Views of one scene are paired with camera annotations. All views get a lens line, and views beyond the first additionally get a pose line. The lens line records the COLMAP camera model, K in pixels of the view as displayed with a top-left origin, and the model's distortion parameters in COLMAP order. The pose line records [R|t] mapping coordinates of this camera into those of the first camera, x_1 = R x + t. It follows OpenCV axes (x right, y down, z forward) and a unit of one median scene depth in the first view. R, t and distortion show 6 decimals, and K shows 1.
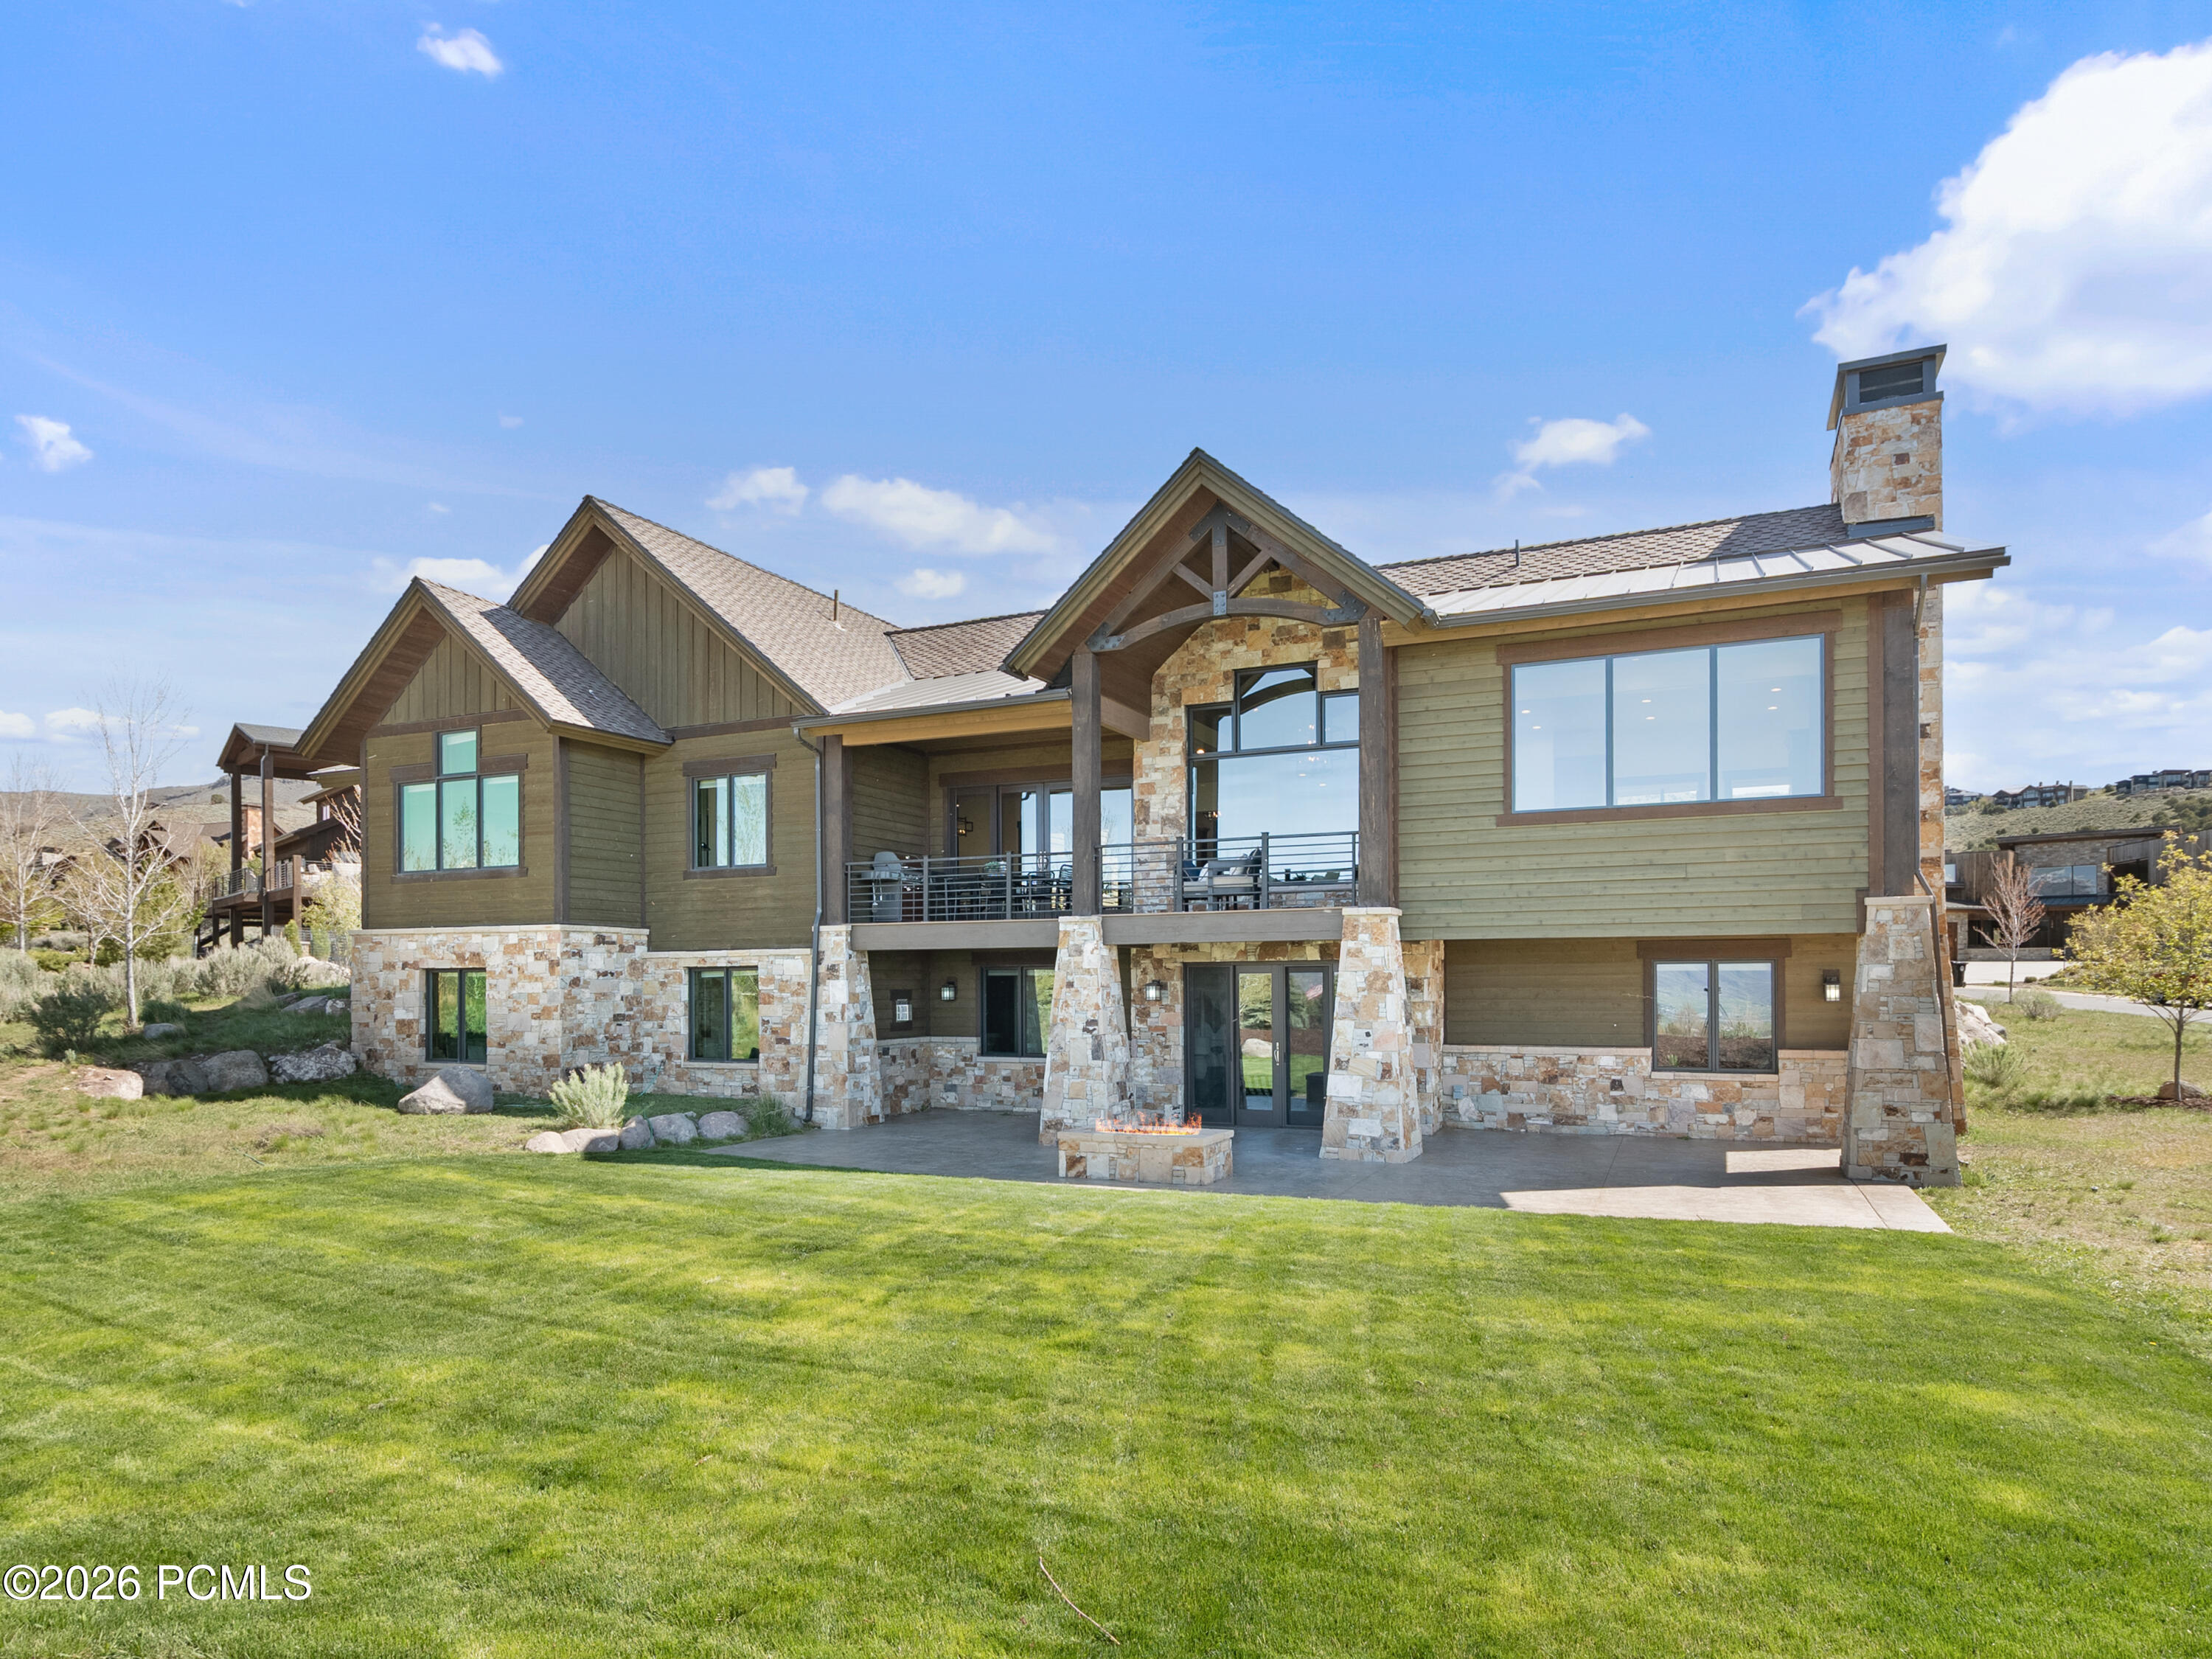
lens RADIAL K [[1165.4, 0, 1132.3], [0, 1165.4, 946.1], [0, 0, 1]] dist [0.004089, -0.000808]
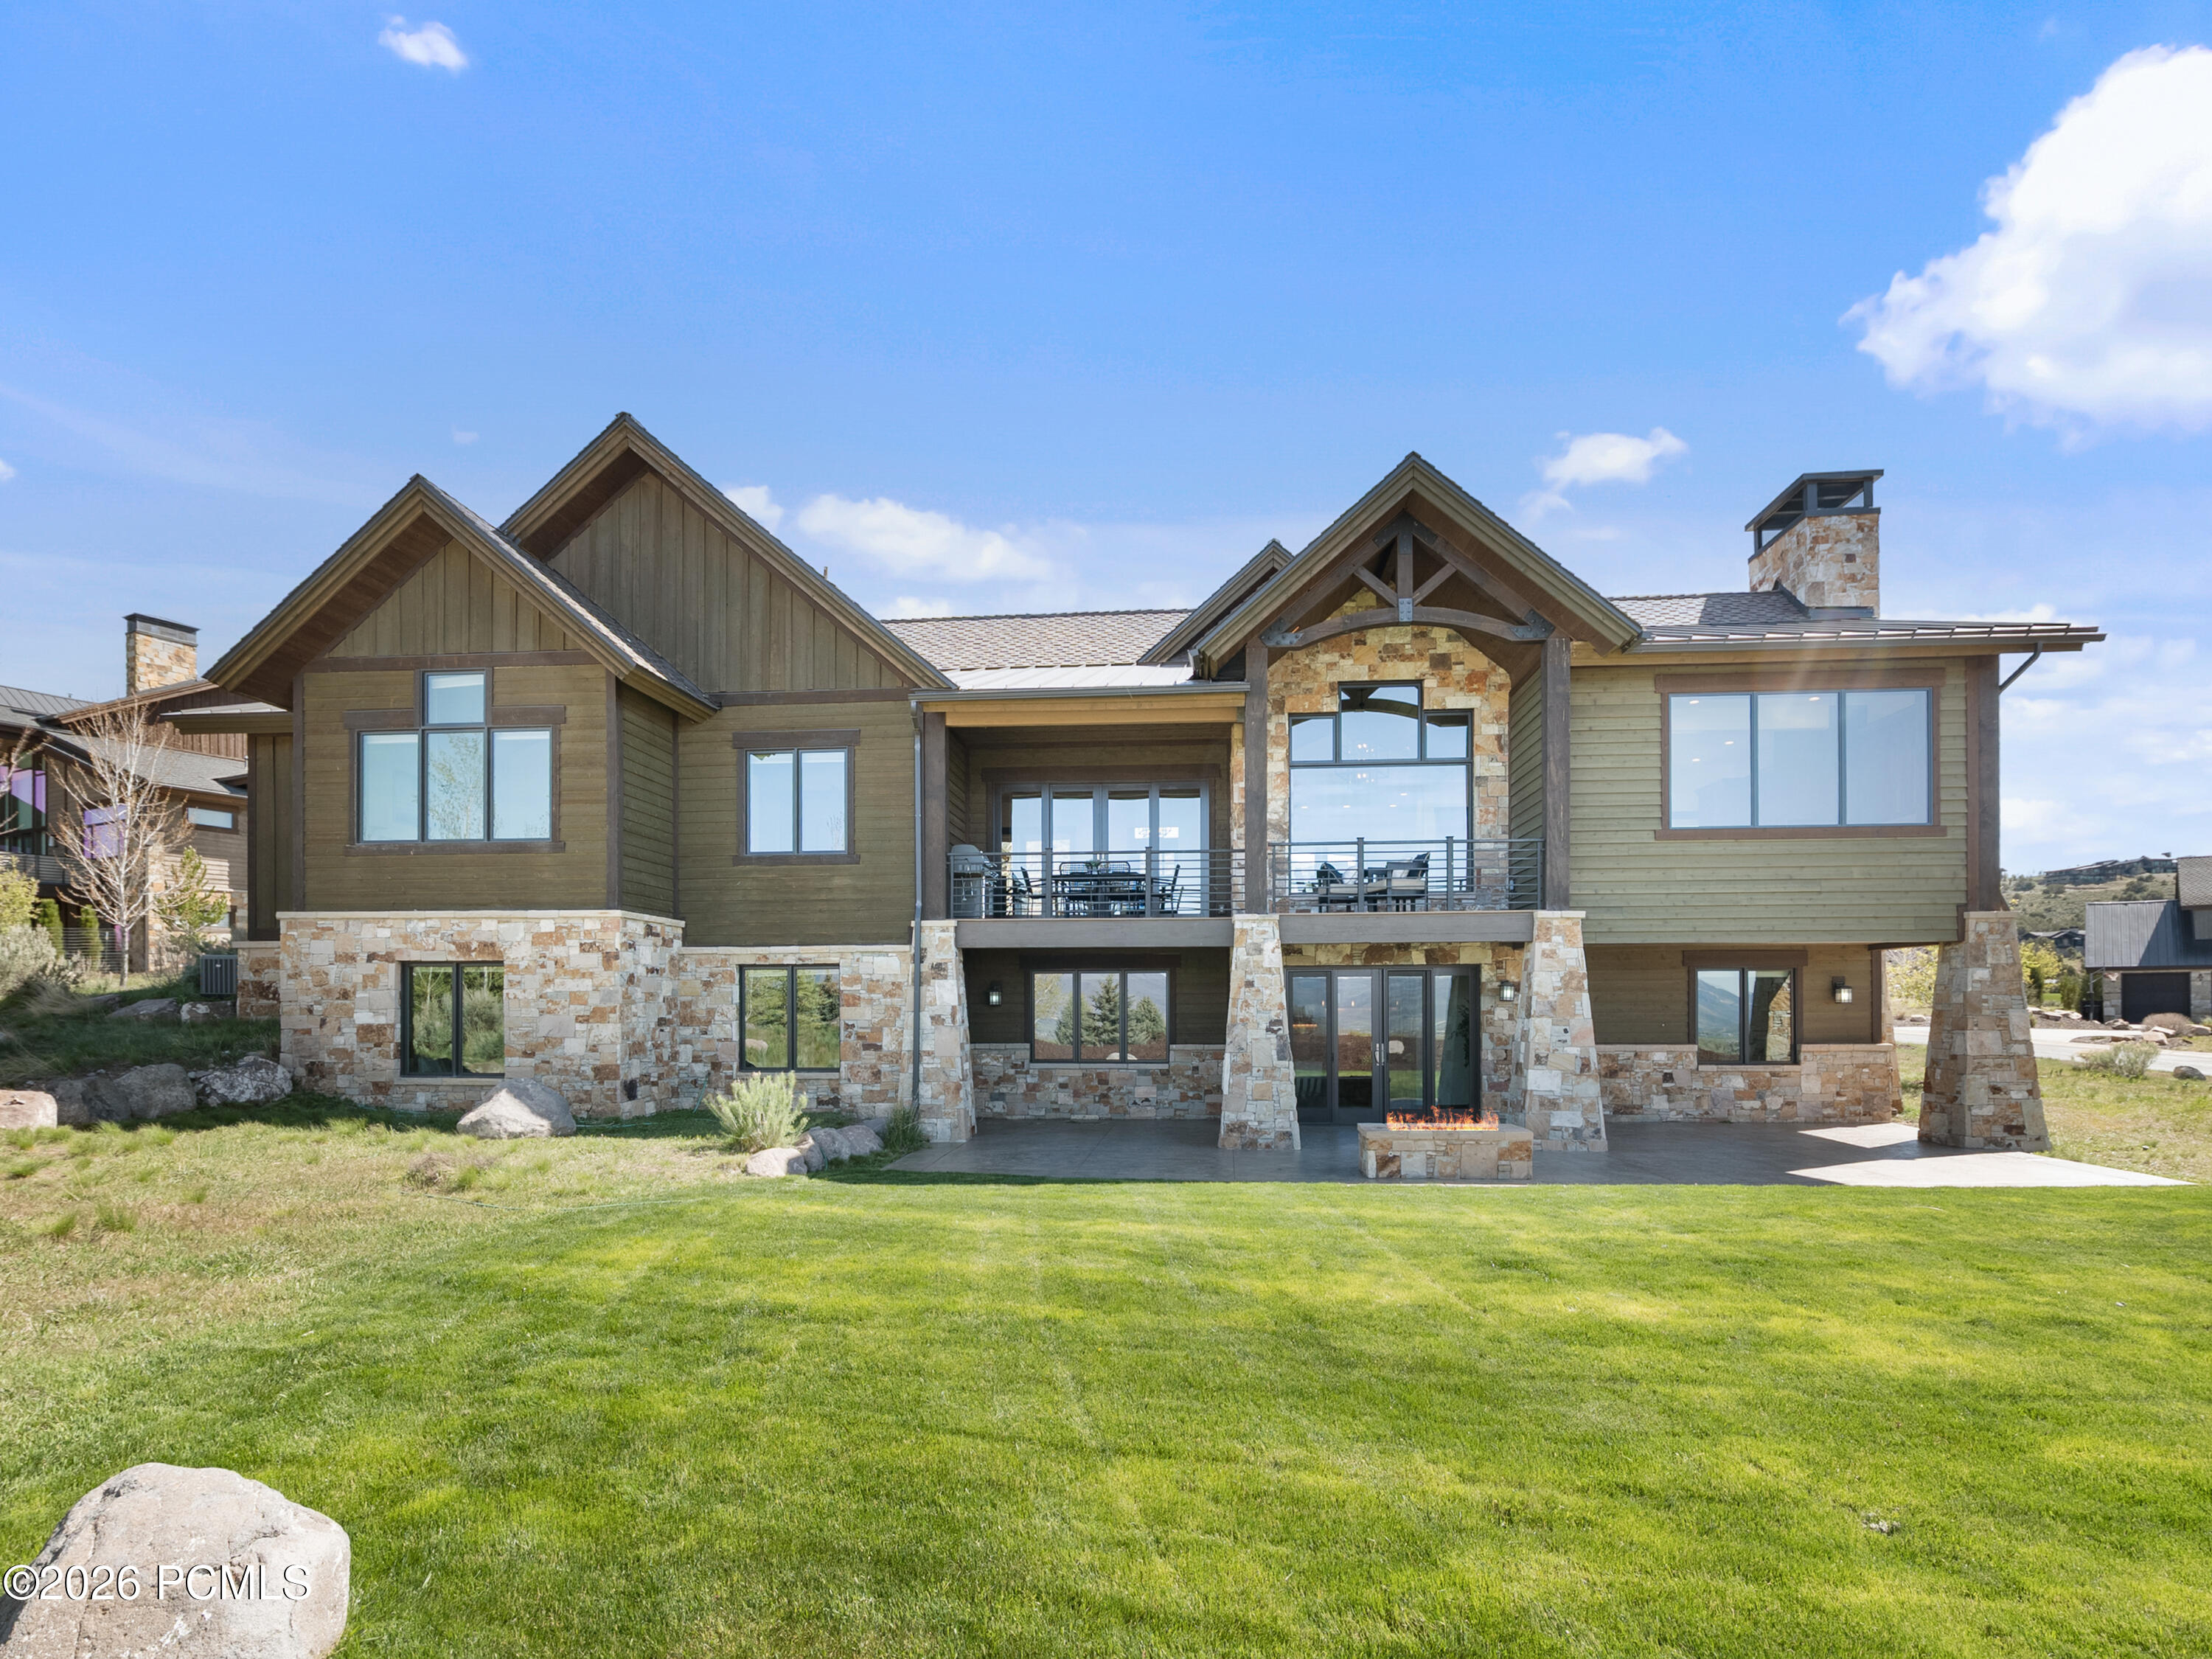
lens RADIAL K [[1053.5, 0, 1037.7], [0, 1053.5, 978.2], [0, 0, 1]] dist [-0.003230, 0.000849]
pose [[0.955628, 0.011296, 0.294359, -0.431104], [-0.012033, 0.999927, 0.000695, 0.026695], [-0.294329, -0.004206, 0.955695, 0.185724]]
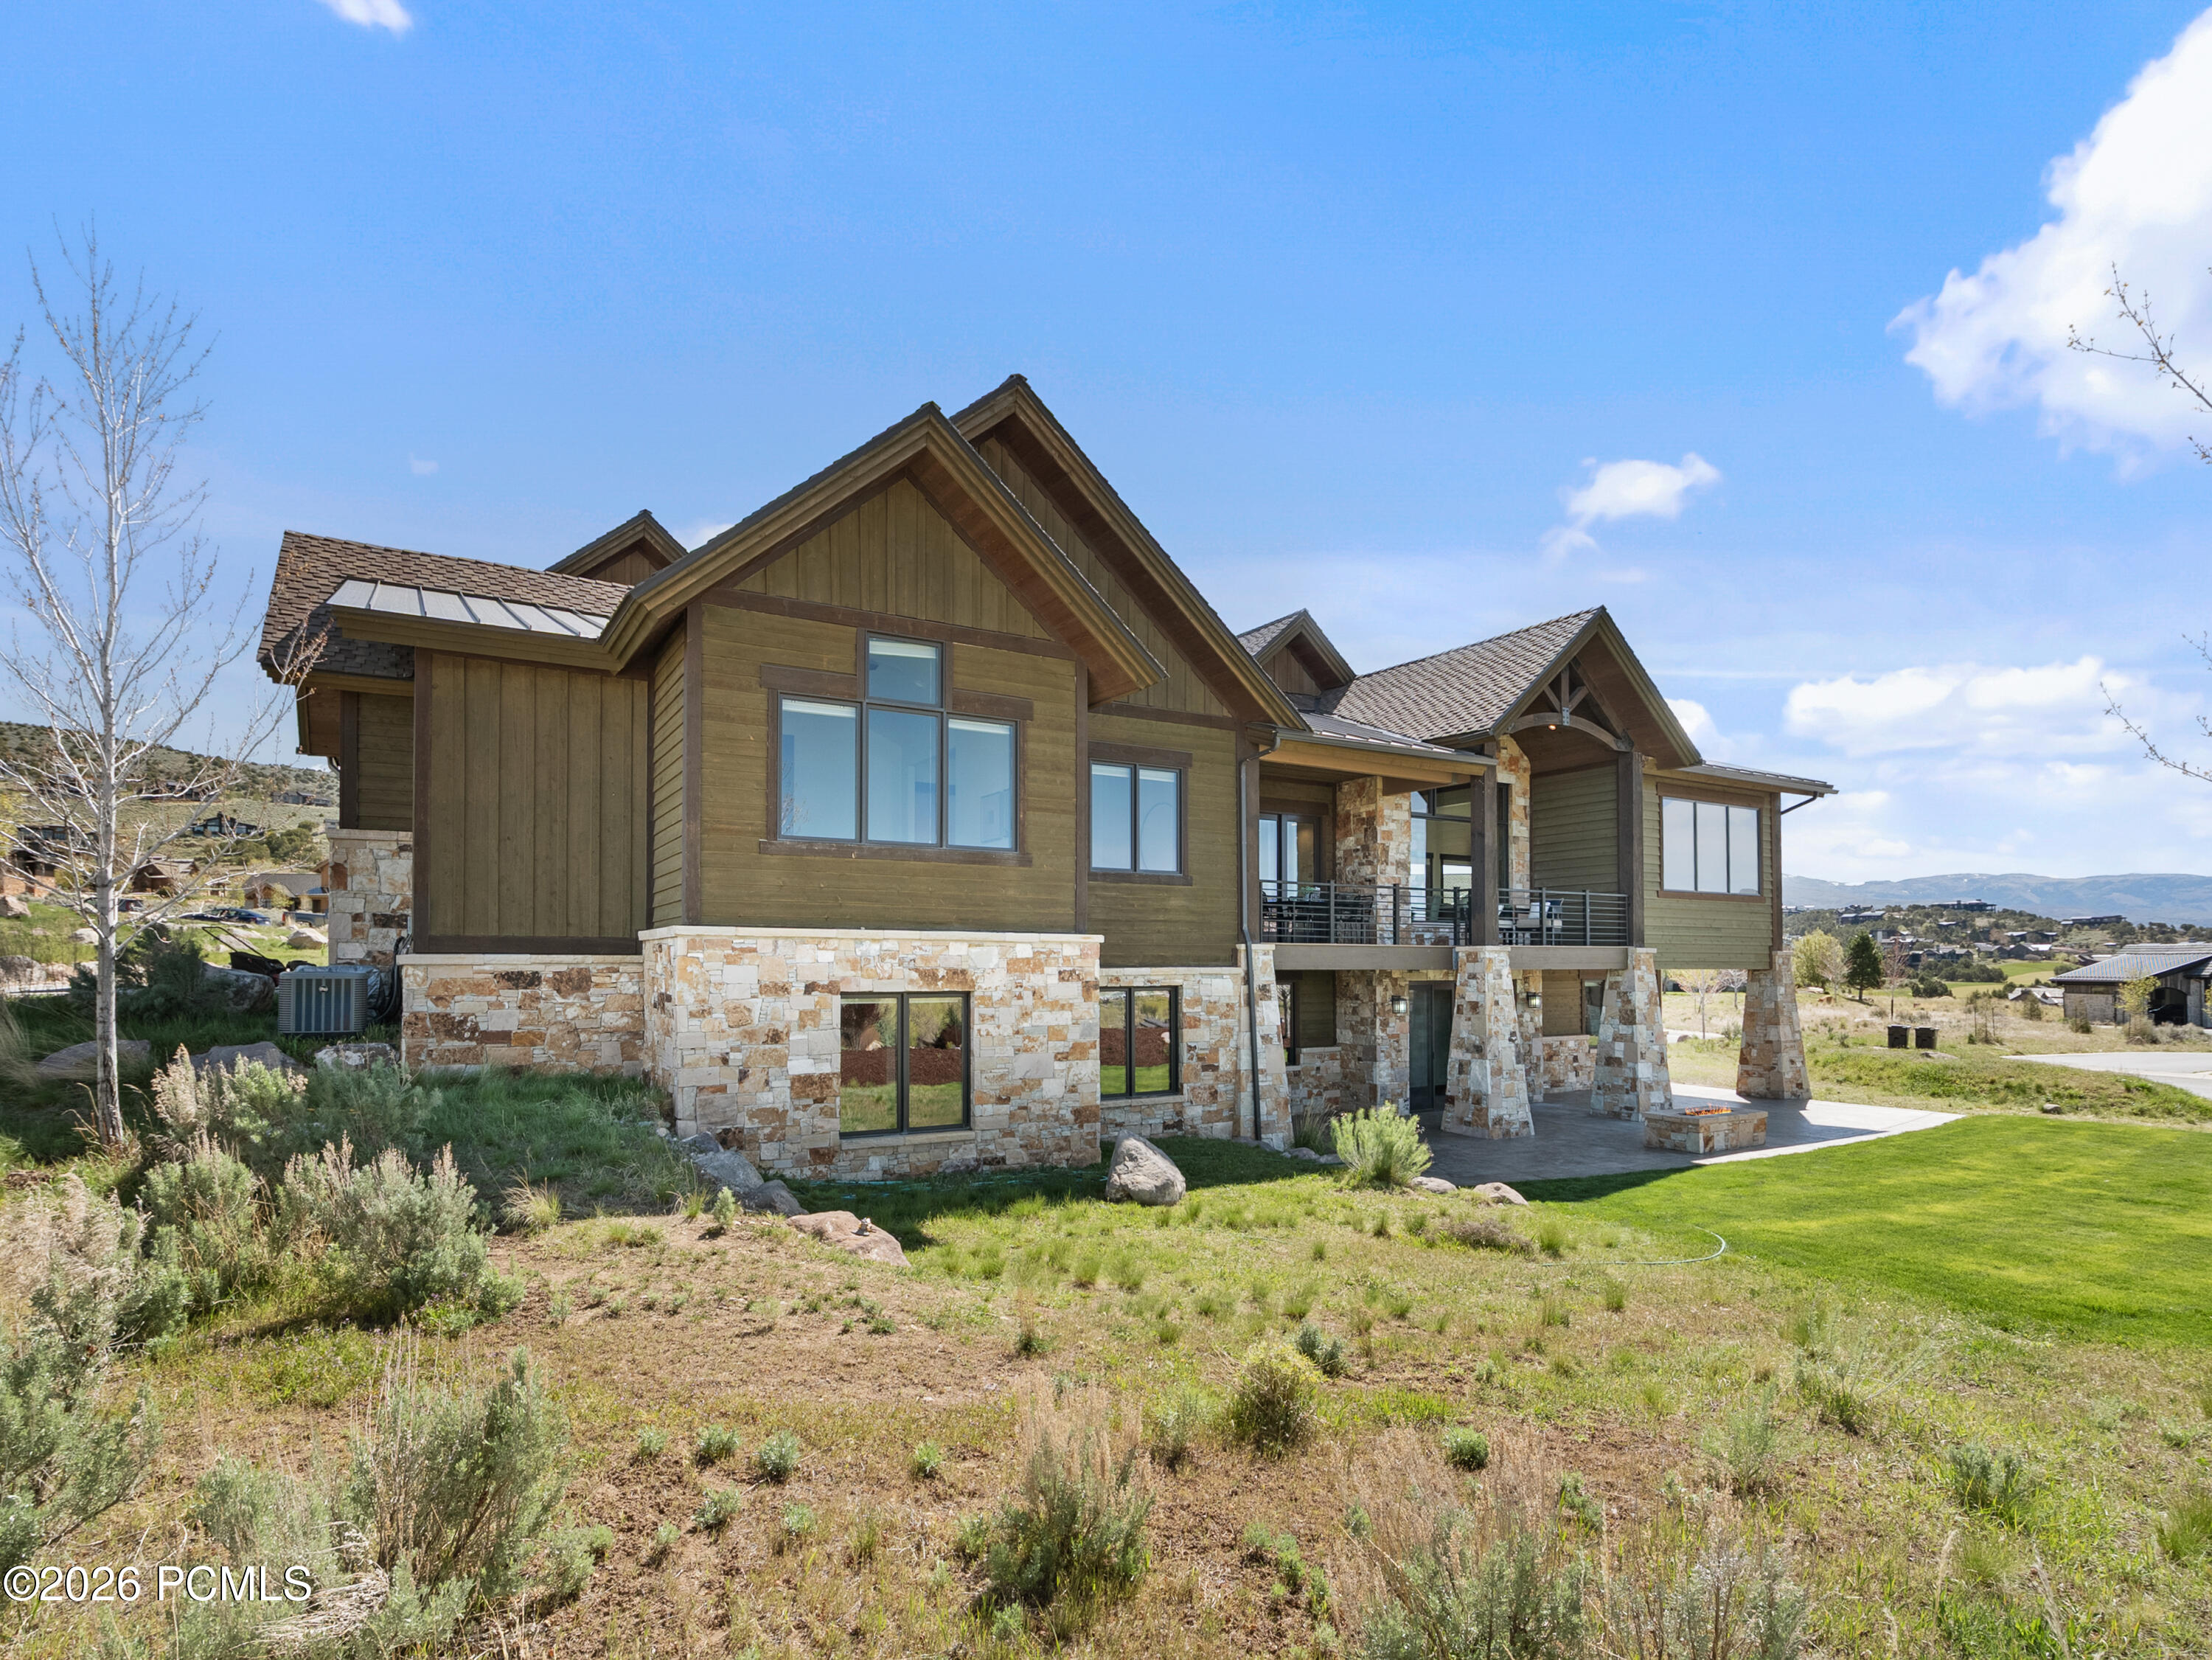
lens RADIAL K [[1048.3, 0, 1021.0], [0, 1048.3, 925.7], [0, 0, 1]] dist [-0.001158, 0.000298]
pose [[0.646188, 0.036081, 0.762325, -1.060685], [-0.023739, 0.999349, -0.027177, -0.004631], [-0.762809, -0.000535, 0.646623, 0.597433]]
